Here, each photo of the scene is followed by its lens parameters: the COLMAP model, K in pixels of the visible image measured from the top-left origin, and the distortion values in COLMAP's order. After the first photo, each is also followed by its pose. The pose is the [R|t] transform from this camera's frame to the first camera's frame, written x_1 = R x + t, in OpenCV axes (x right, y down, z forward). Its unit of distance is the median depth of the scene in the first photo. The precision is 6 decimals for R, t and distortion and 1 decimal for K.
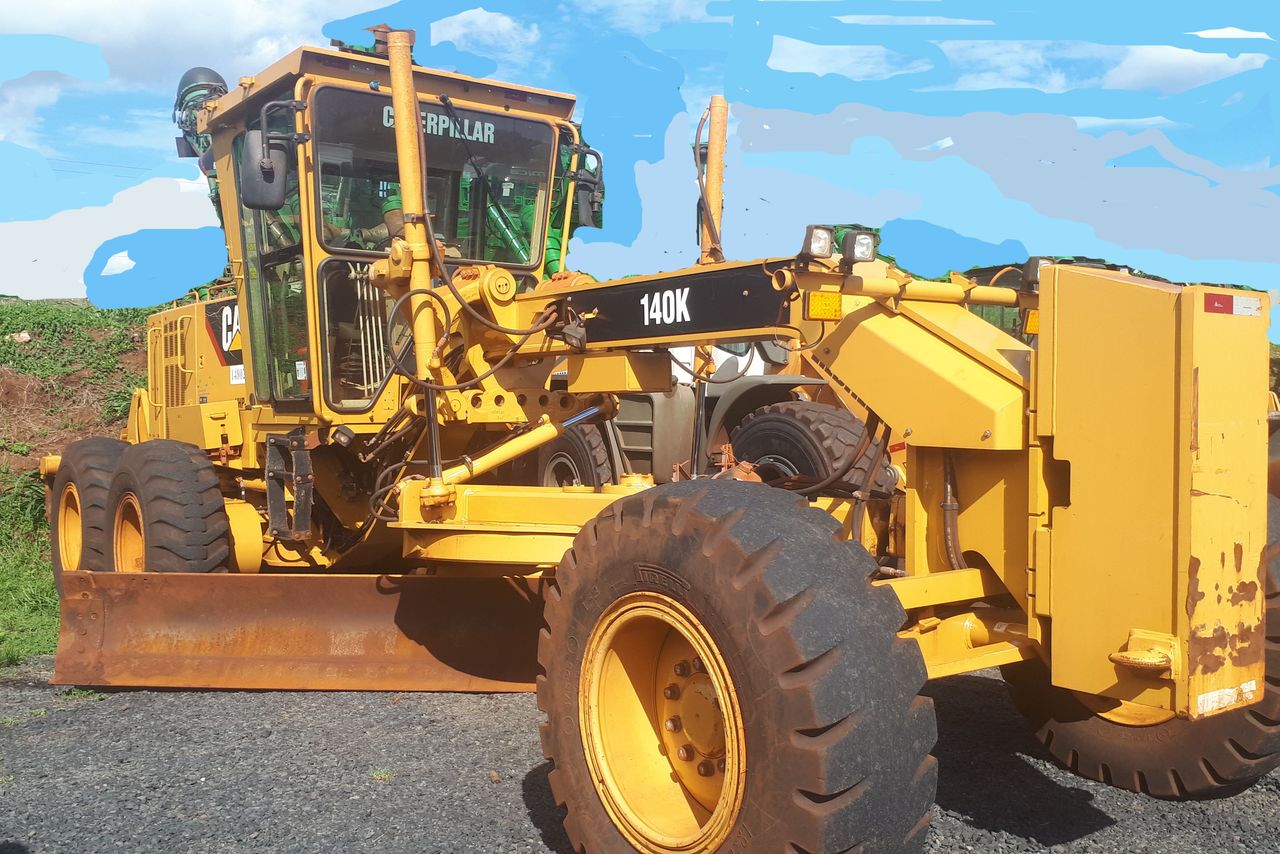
lens RADIAL K [[1181.8, 0, 661.5], [0, 1181.8, 432.2], [0, 0, 1]] dist [0.151494, -0.375126]
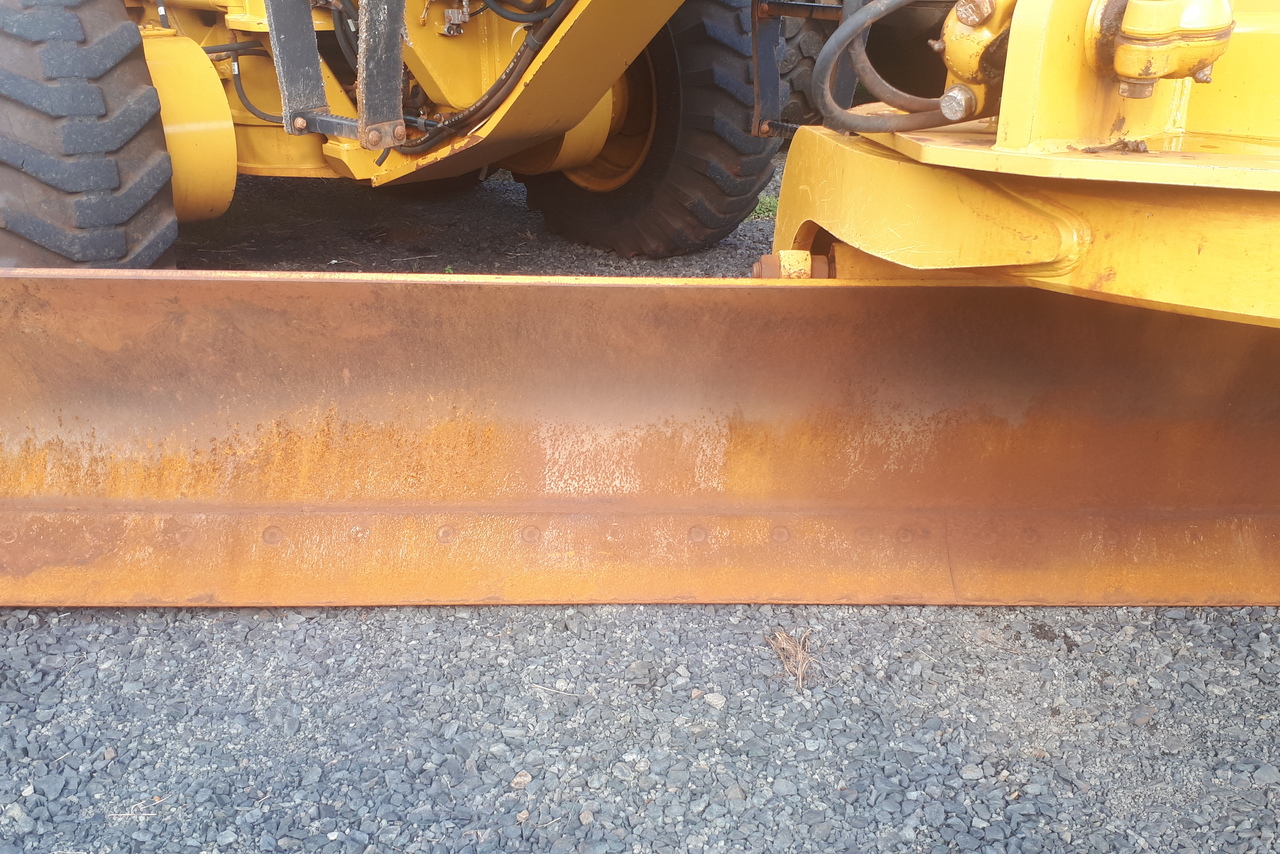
lens RADIAL K [[1181.8, 0, 661.5], [0, 1181.8, 432.2], [0, 0, 1]] dist [0.151494, -0.375126]
pose [[0.995076, -0.019537, 0.097167, -0.275836], [-0.018023, 0.928365, 0.371232, 0.036463], [-0.097459, -0.371155, 0.923442, 0.673828]]
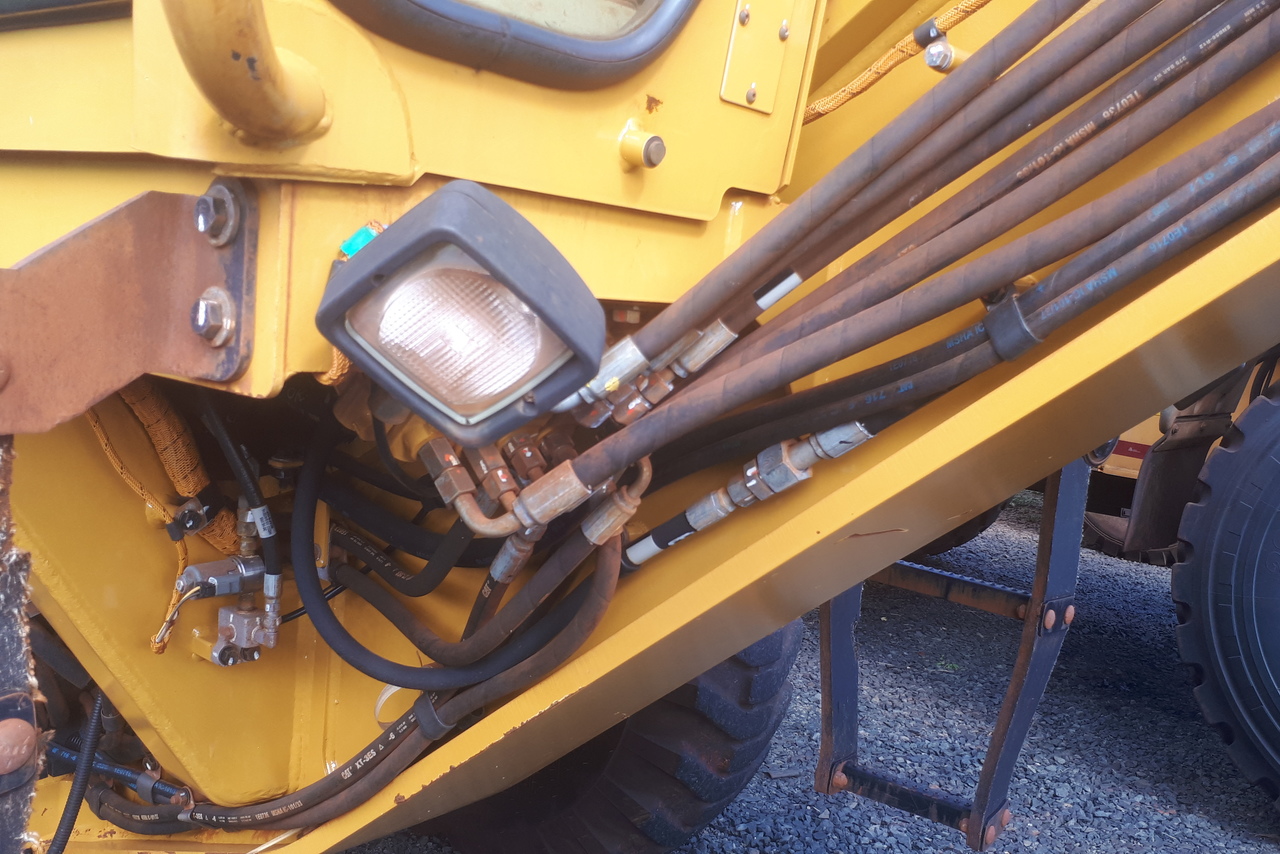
lens RADIAL K [[1181.8, 0, 661.5], [0, 1181.8, 432.2], [0, 0, 1]] dist [0.151494, -0.375126]
pose [[0.965259, 0.077398, 0.249569, -0.293021], [-0.103864, 0.990076, 0.094666, 0.002582], [-0.239766, -0.117298, 0.963719, 0.979334]]
